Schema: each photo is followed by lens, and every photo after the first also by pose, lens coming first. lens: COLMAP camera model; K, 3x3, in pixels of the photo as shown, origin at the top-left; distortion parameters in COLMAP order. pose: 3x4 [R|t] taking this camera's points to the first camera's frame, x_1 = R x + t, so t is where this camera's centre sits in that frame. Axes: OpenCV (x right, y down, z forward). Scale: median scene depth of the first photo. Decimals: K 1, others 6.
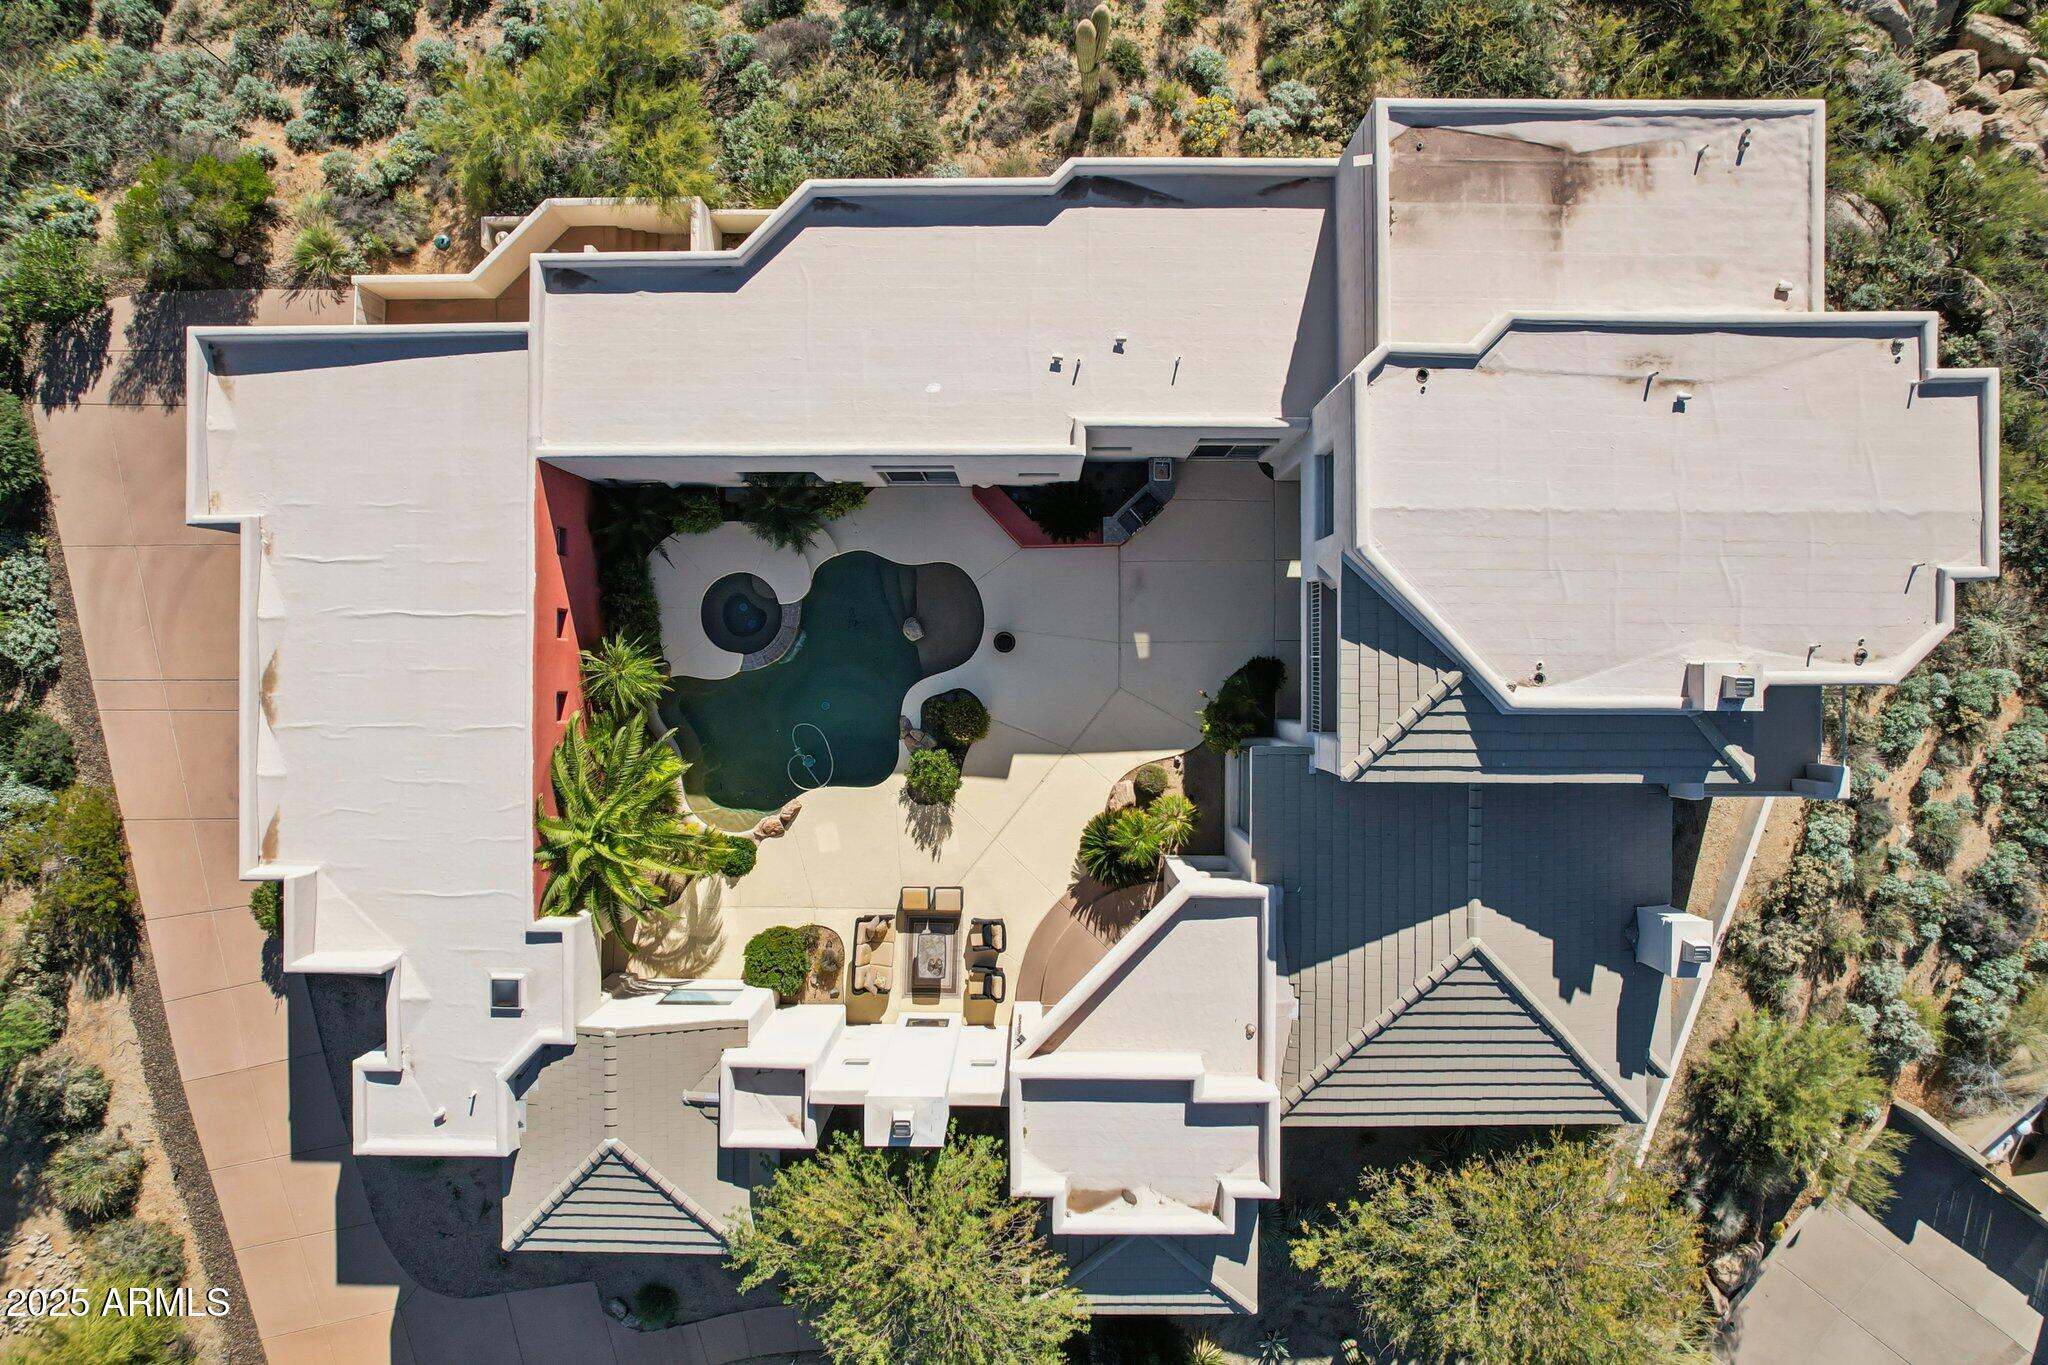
lens RADIAL K [[1347.1, 0, 1030.0], [0, 1347.1, 682.2], [0, 0, 1]] dist [-0.071429, 0.056374]
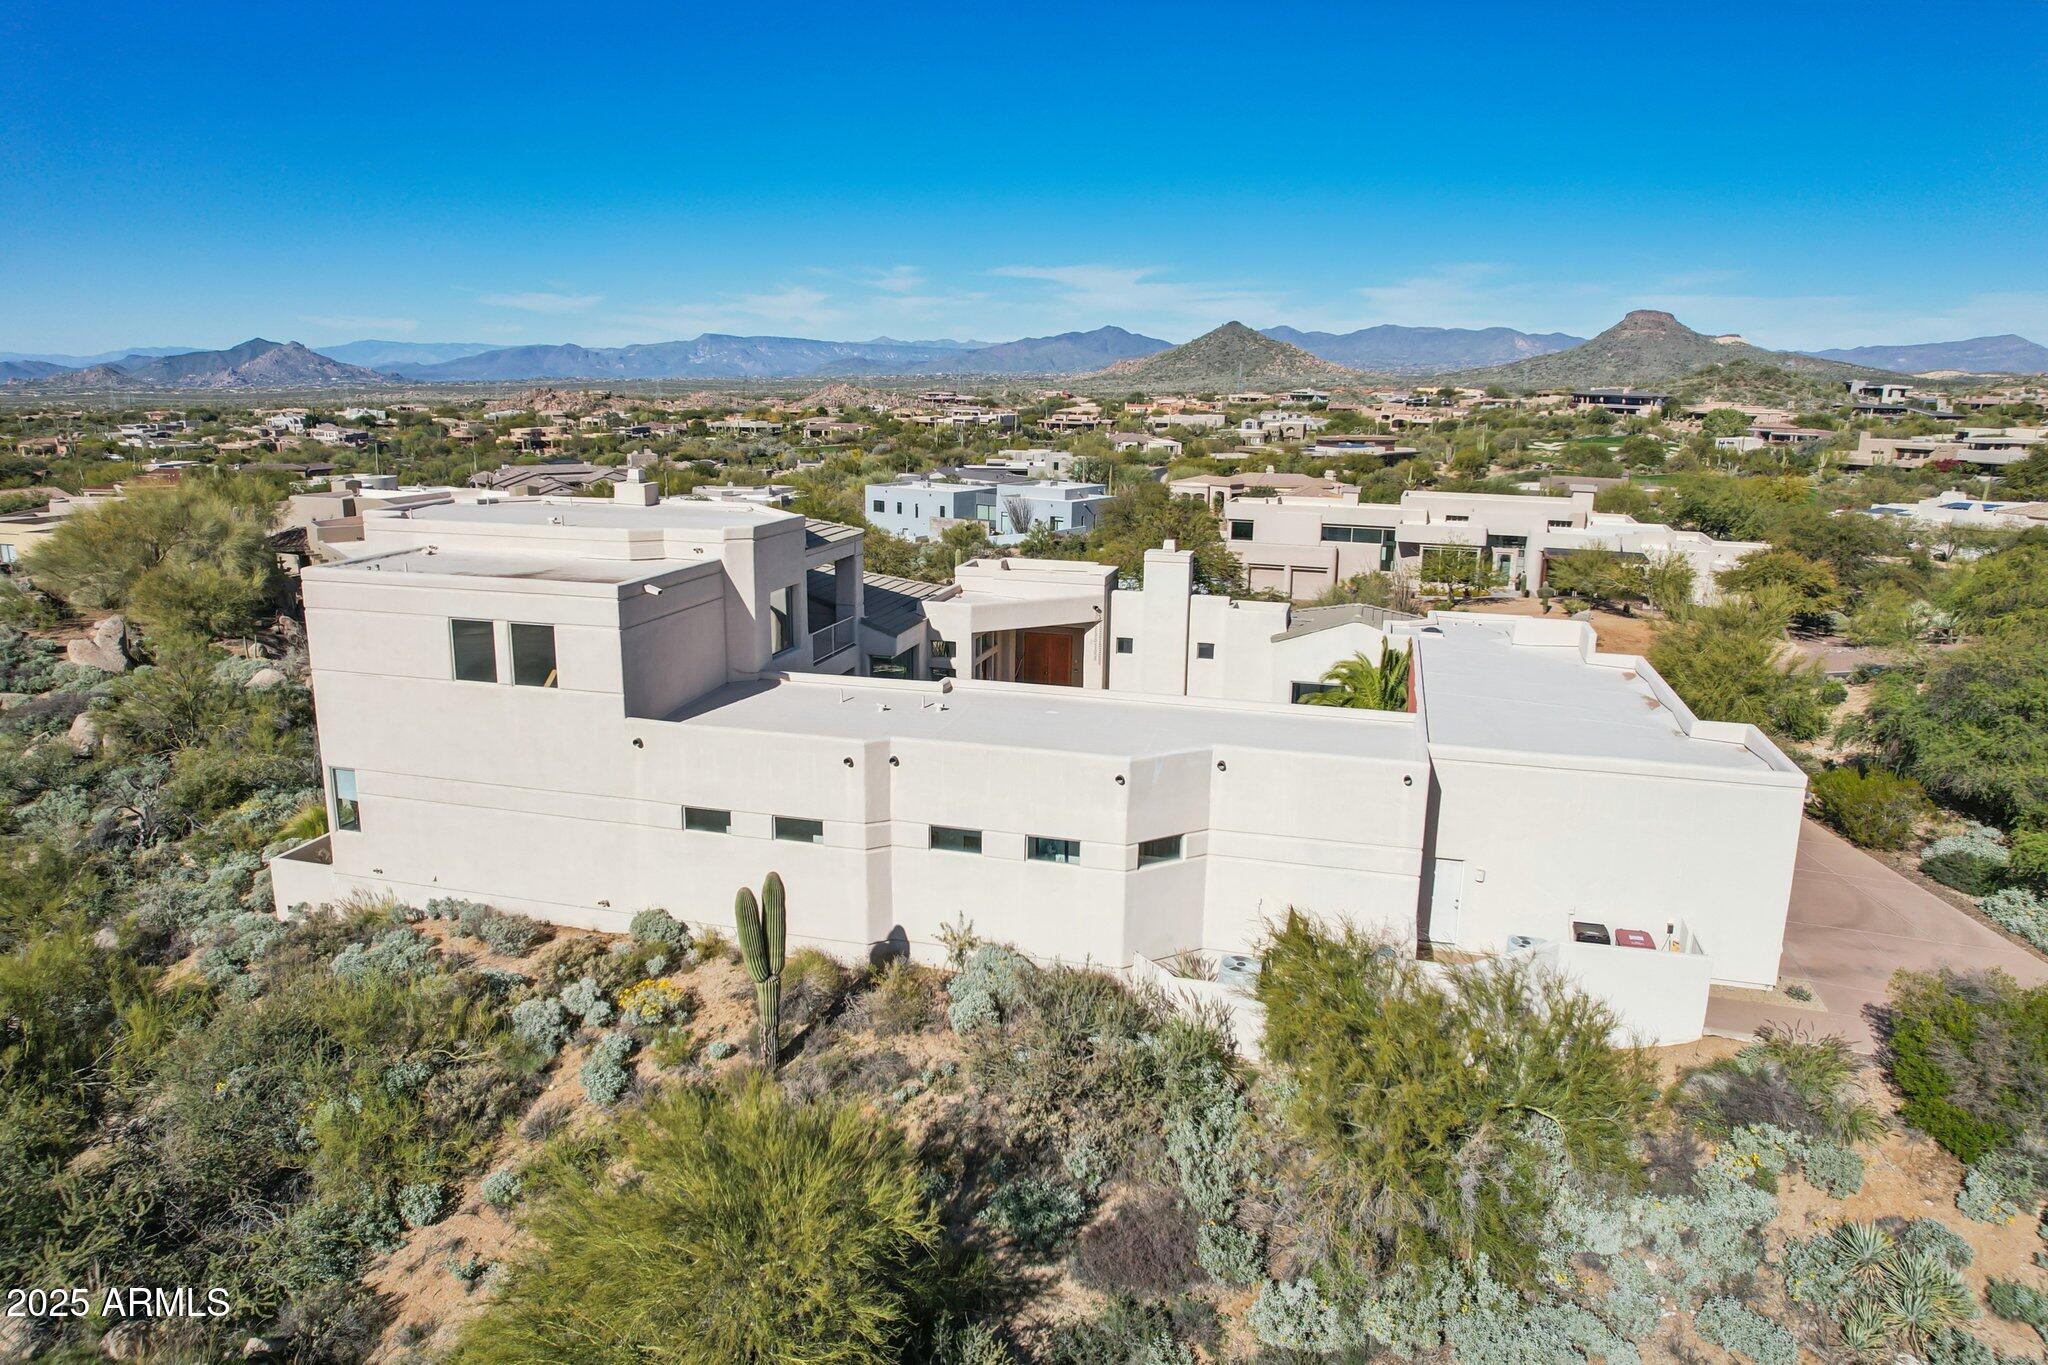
lens RADIAL K [[1347.1, 0, 1030.0], [0, 1347.1, 682.2], [0, 0, 1]] dist [-0.071429, 0.056374]
pose [[-0.967841, -0.054351, 0.245622, -0.287418], [0.251559, -0.203291, 0.946251, -1.118997], [-0.001498, 0.977609, 0.210426, 0.640828]]
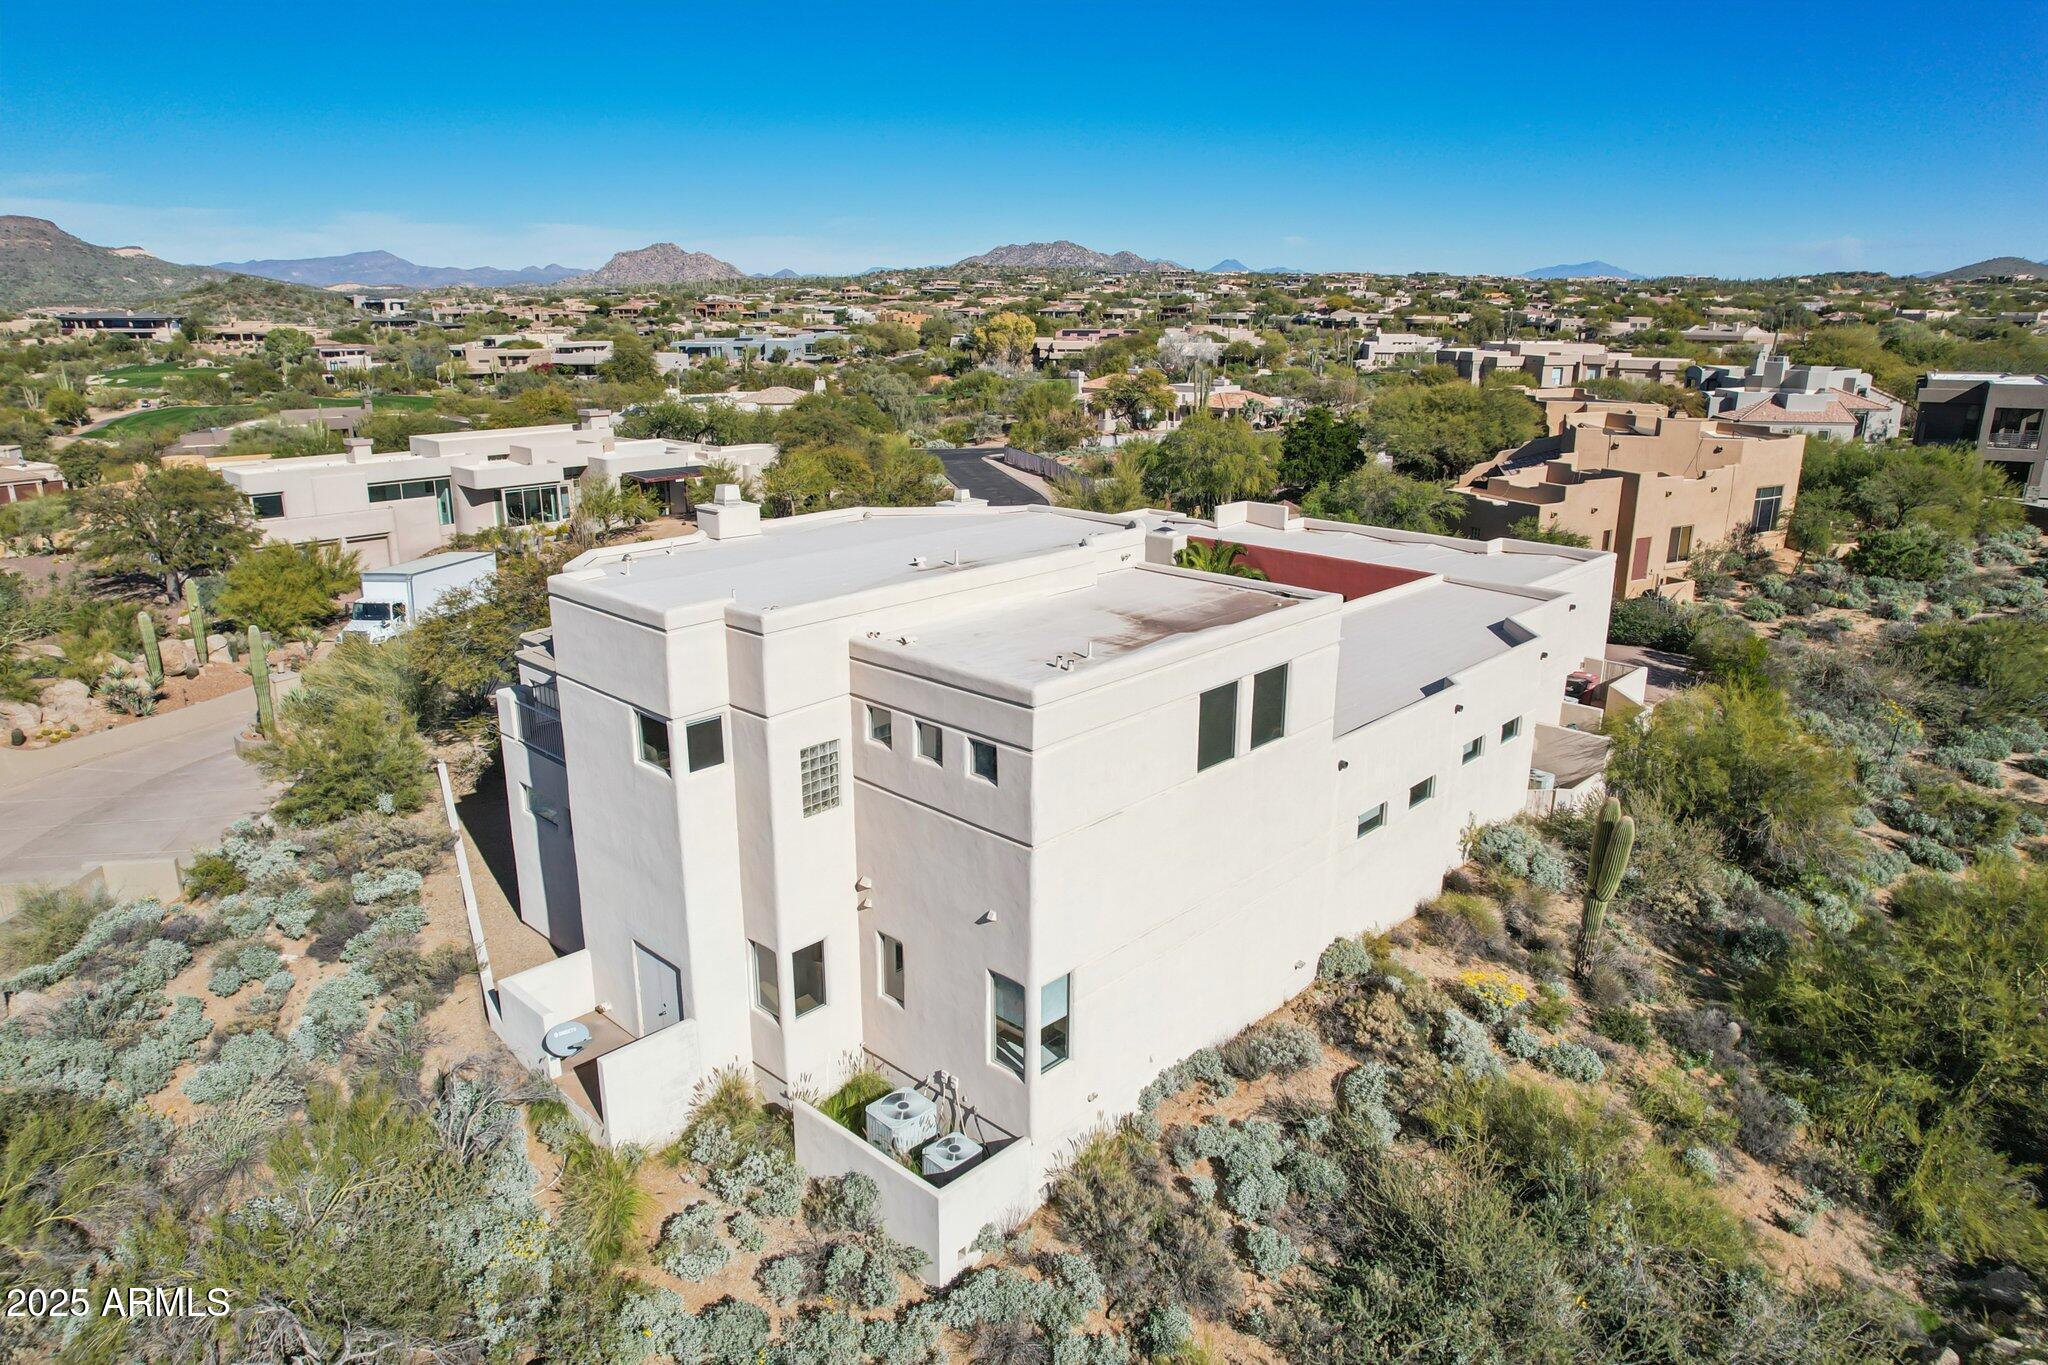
lens RADIAL K [[1304.3, 0, 1026.8], [0, 1304.3, 689.2], [0, 0, 1]] dist [-0.070083, 0.066206]
pose [[-0.682277, 0.227514, -0.694792, 0.842918], [-0.730812, -0.185881, 0.656781, -0.707702], [0.020278, 0.955869, 0.293092, 0.595978]]
